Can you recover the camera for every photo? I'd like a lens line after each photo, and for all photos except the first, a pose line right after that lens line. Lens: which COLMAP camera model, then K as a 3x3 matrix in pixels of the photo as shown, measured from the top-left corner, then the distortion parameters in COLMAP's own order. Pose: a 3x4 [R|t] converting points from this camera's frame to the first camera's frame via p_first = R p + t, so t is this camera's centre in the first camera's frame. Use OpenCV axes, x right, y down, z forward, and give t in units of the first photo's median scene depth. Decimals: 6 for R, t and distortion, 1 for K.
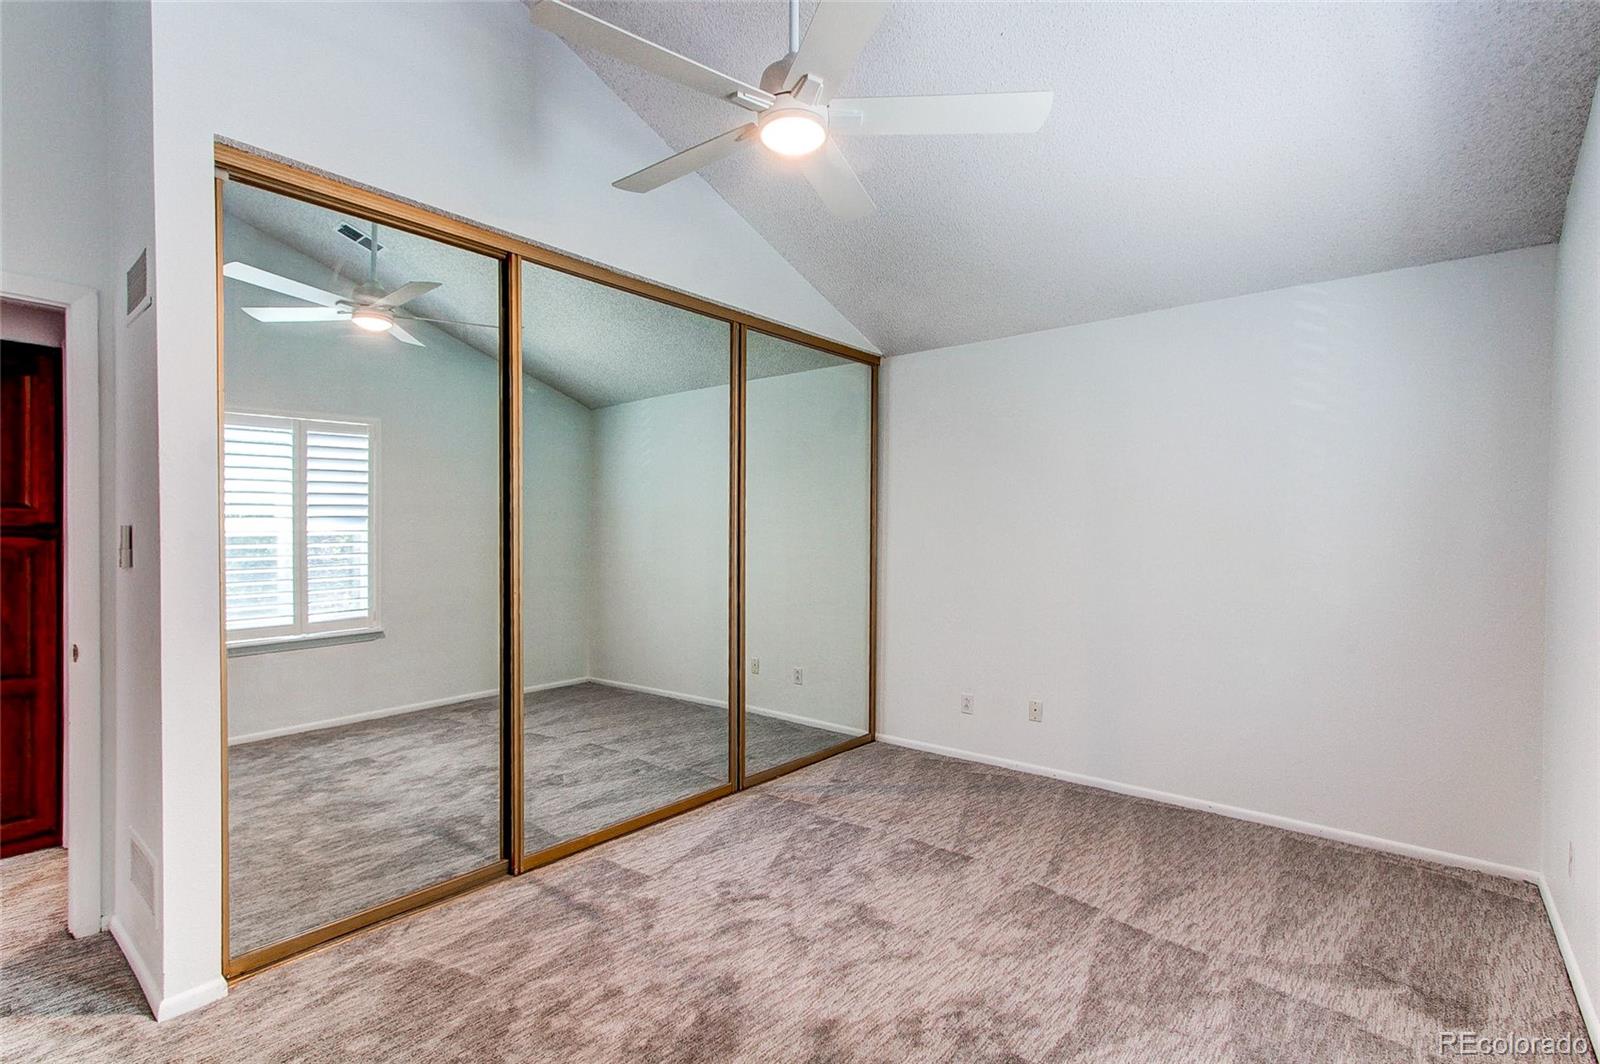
lens RADIAL K [[730.5, 0, 734.6], [0, 730.5, 529.1], [0, 0, 1]] dist [0.000561, -0.000611]
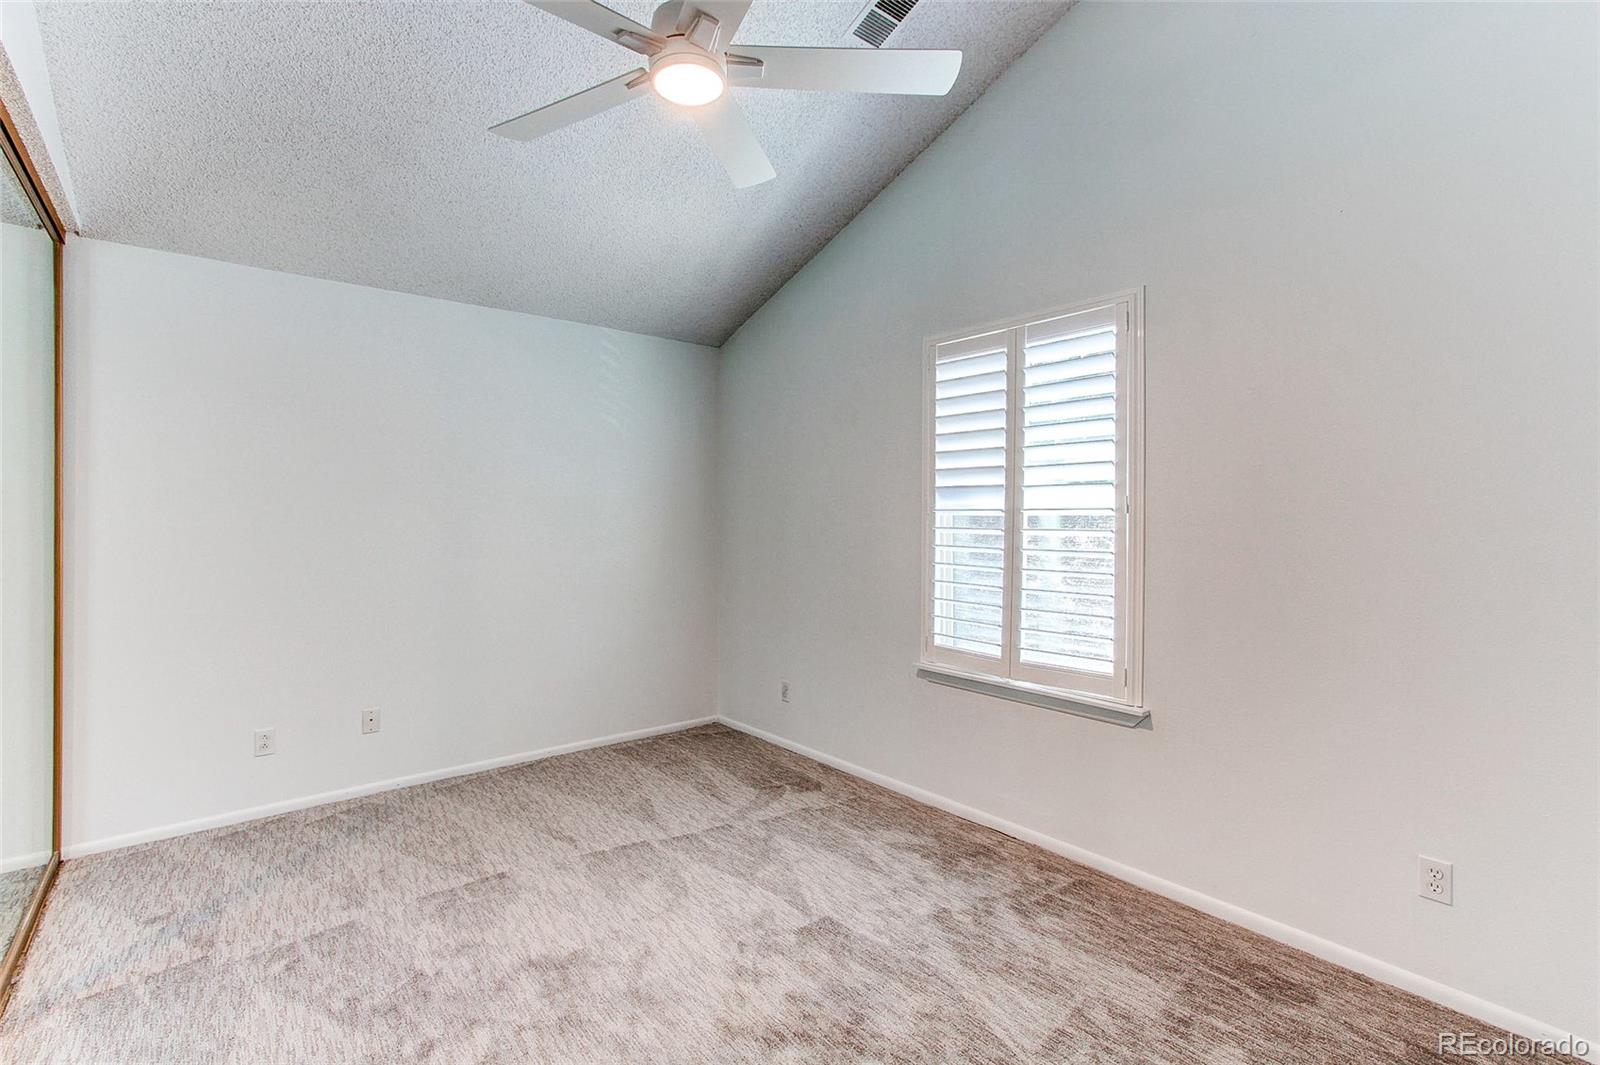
lens RADIAL K [[757.4, 0, 800.4], [0, 757.4, 500.0], [0, 0, 1]] dist [-0.002175, 0.000486]
pose [[0.148121, 0.019416, 0.988779, -0.573095], [-0.000835, 0.999809, -0.019508, 0.003234], [-0.988969, 0.002064, 0.148109, 0.501988]]
